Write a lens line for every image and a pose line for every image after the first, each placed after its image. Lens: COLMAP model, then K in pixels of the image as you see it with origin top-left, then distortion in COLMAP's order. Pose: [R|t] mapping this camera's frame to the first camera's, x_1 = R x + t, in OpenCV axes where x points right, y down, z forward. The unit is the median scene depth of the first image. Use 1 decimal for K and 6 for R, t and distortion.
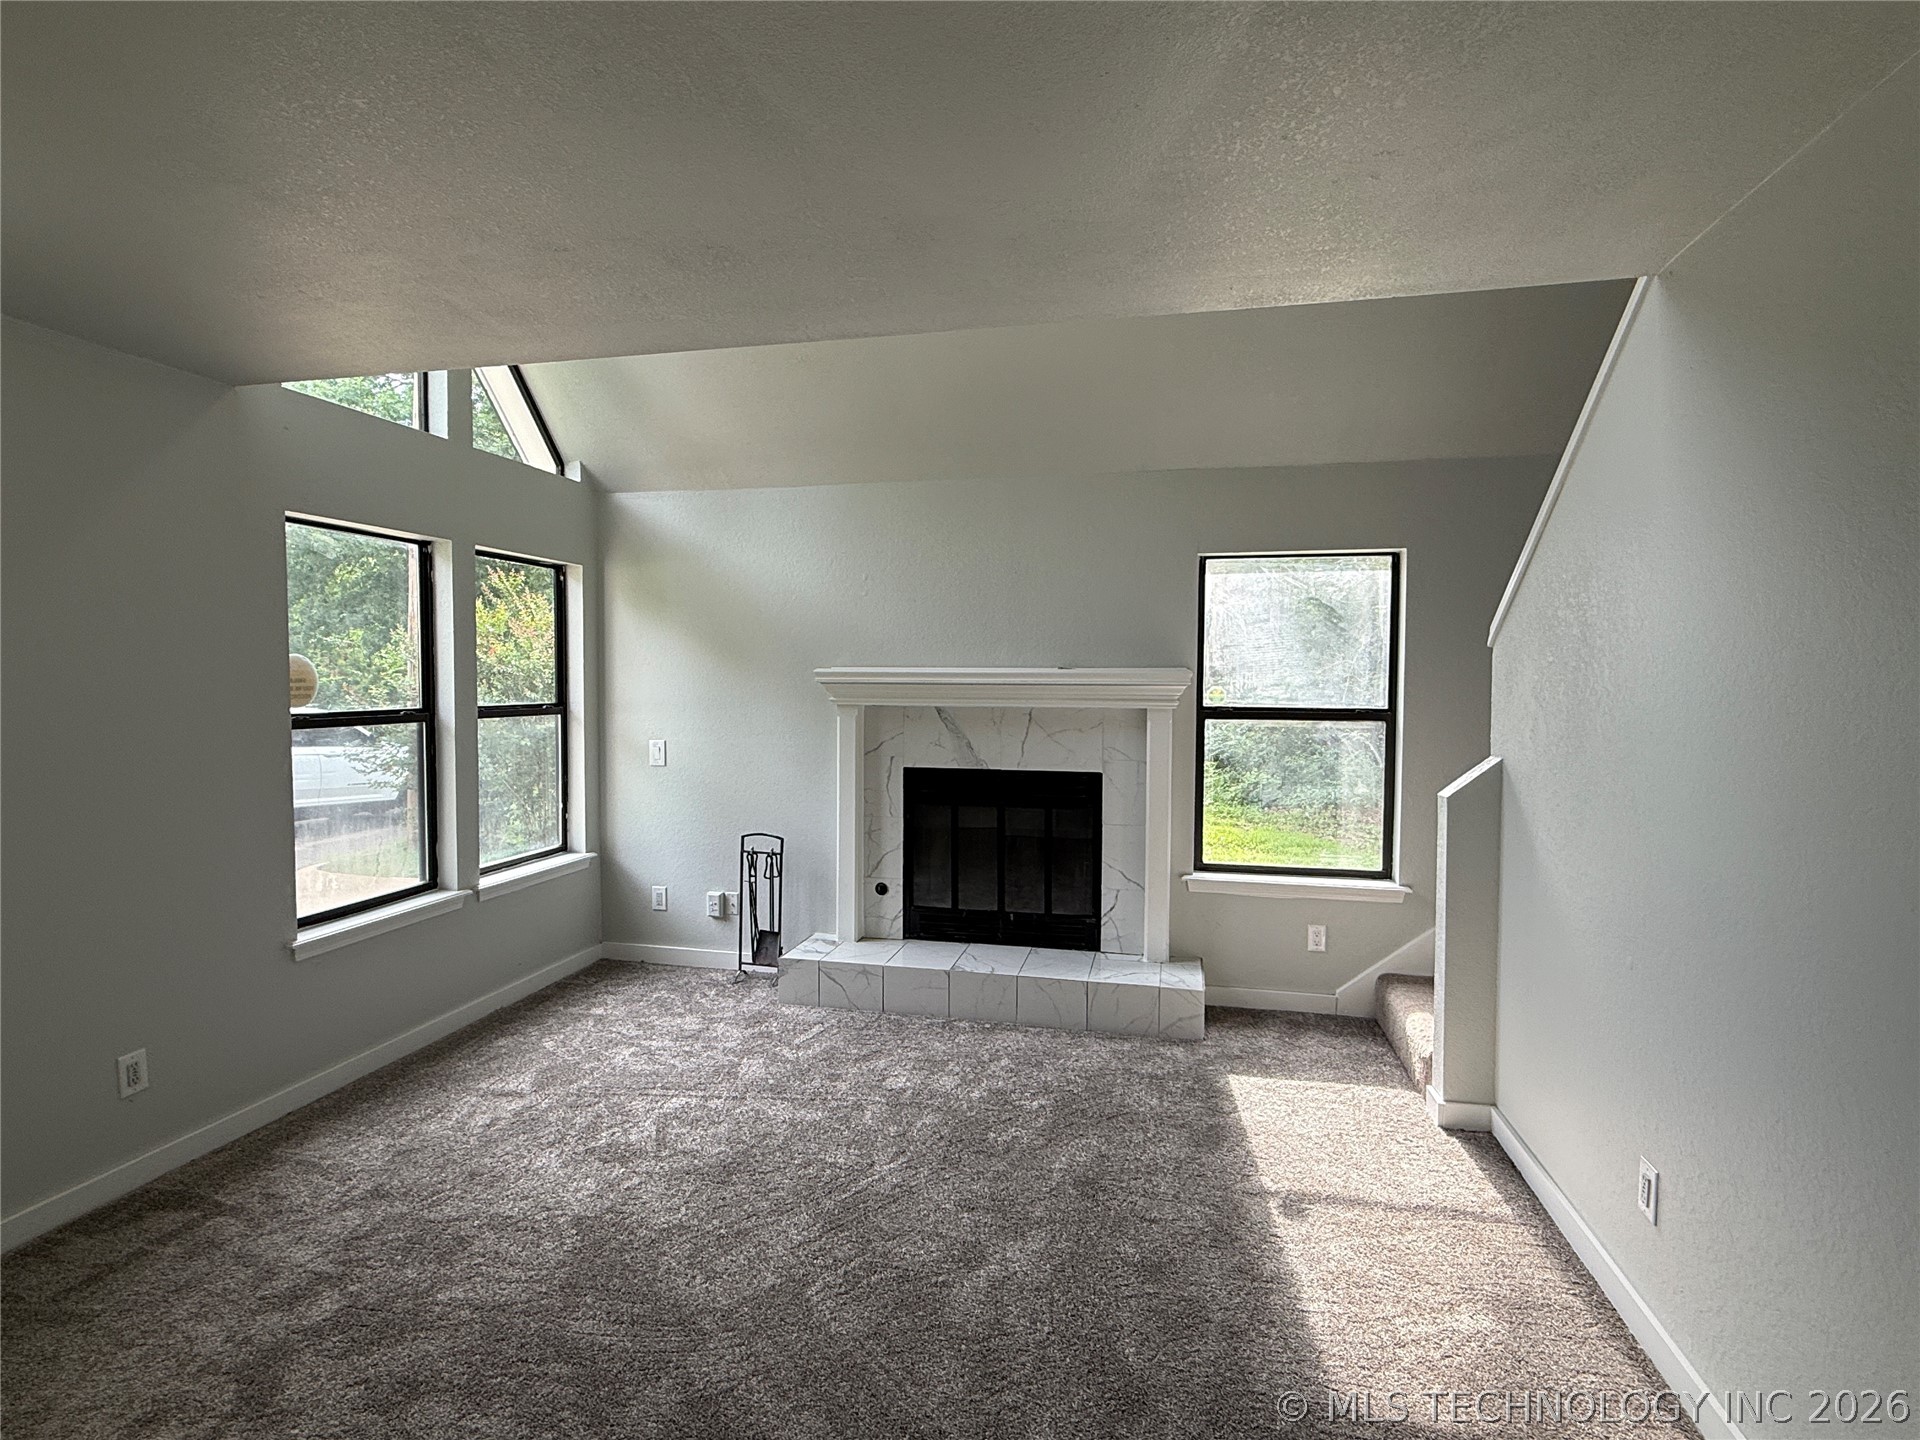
lens RADIAL K [[976.6, 0, 949.6], [0, 976.6, 722.3], [0, 0, 1]] dist [-0.002070, 0.001255]
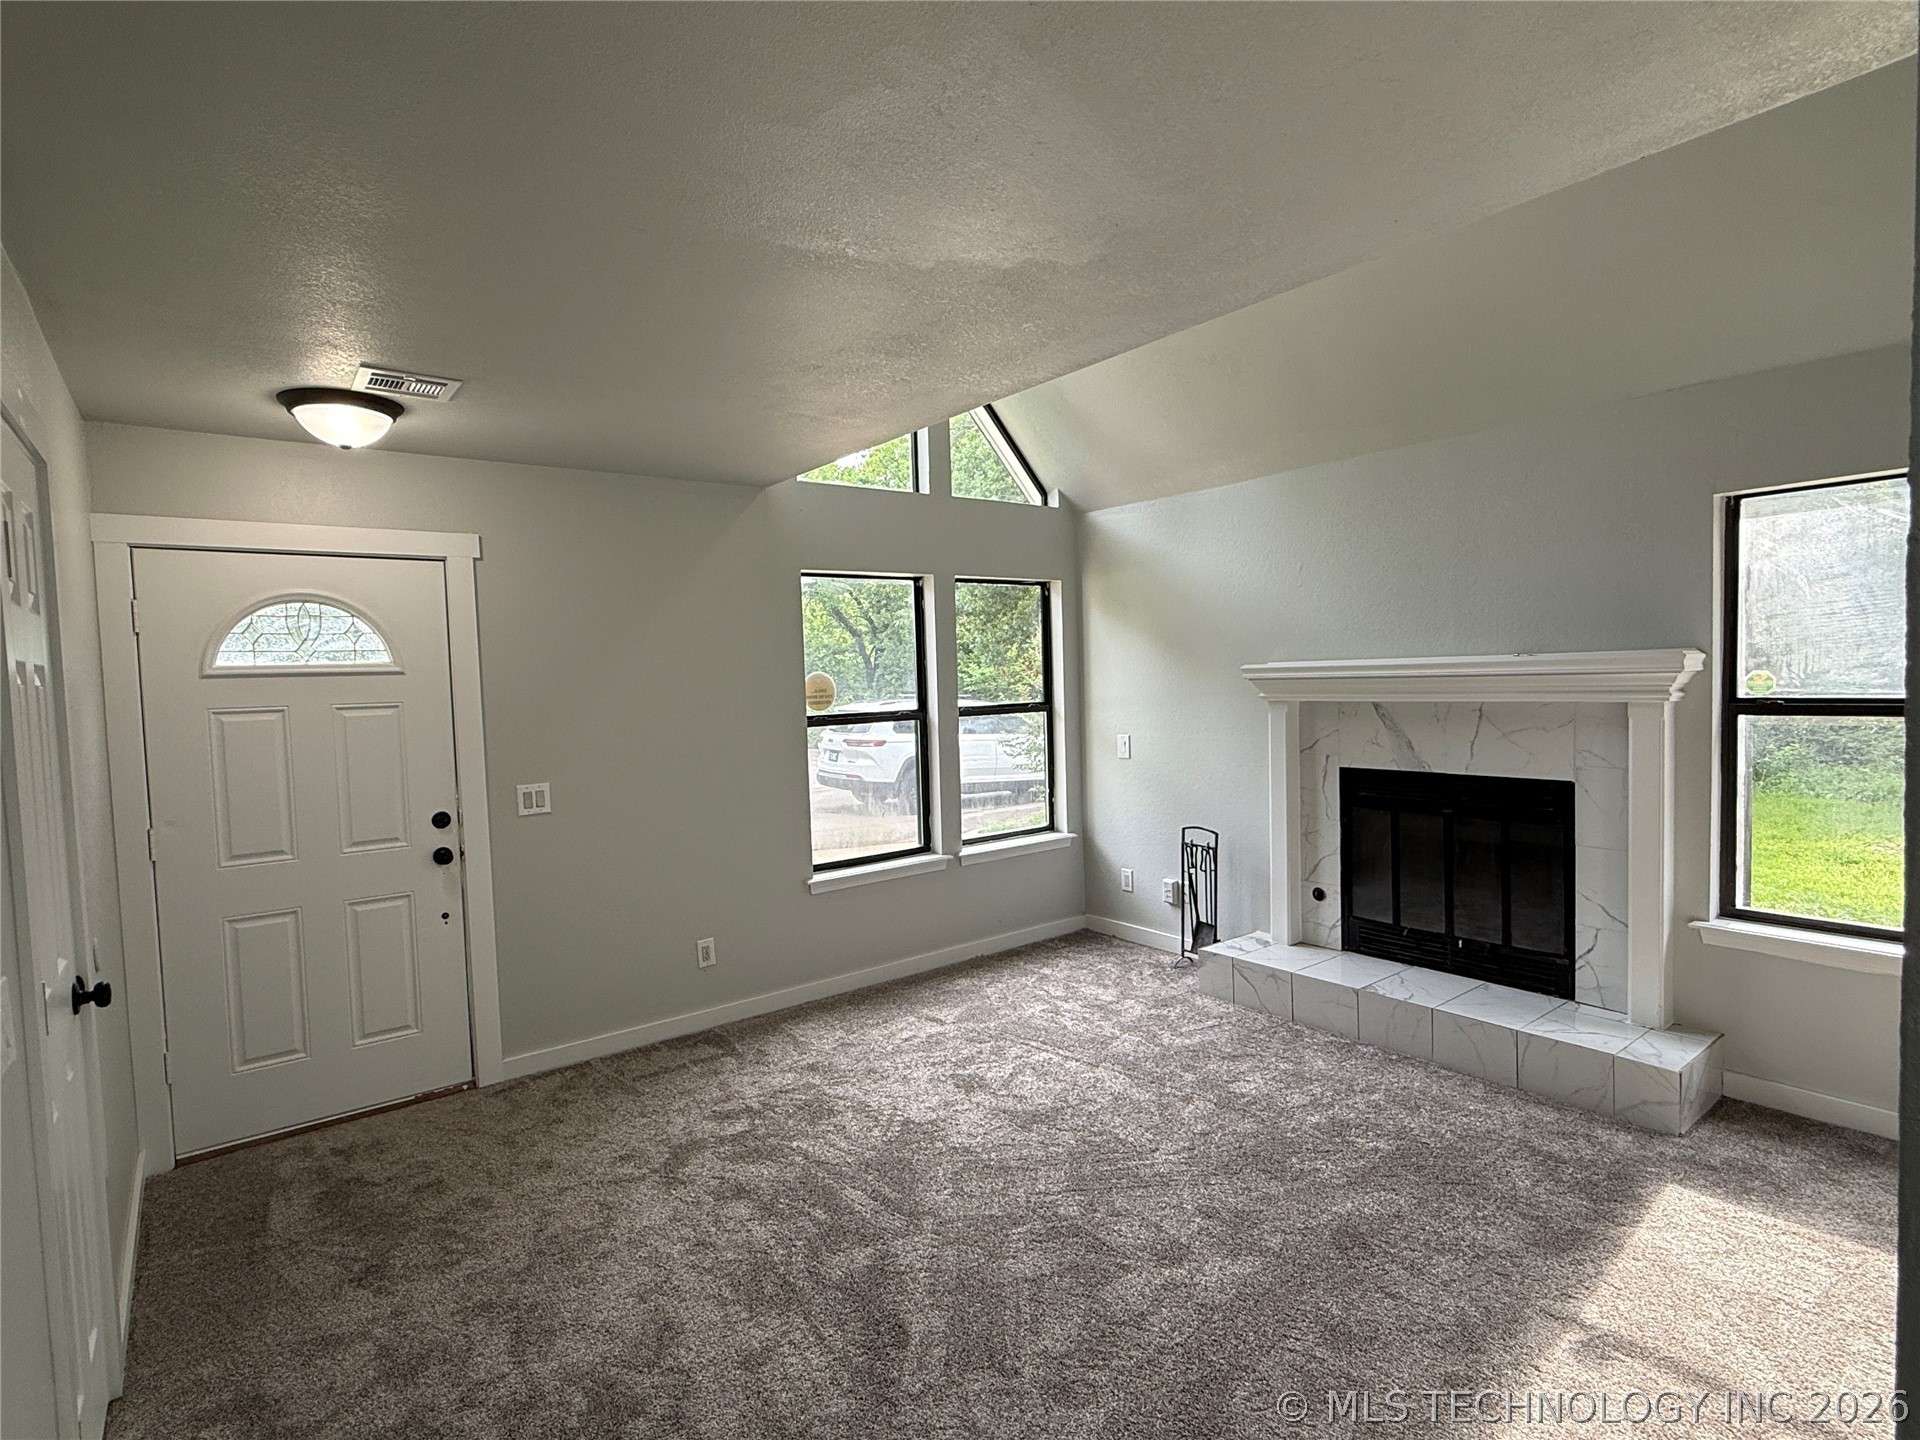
lens RADIAL K [[976.6, 0, 959.1], [0, 976.6, 723.4], [0, 0, 1]] dist [-0.002070, 0.001255]
pose [[0.770604, 0.002372, -0.637310, 0.303835], [0.007076, 0.999900, 0.012279, -0.011133], [0.637275, -0.013972, 0.770510, 0.053900]]
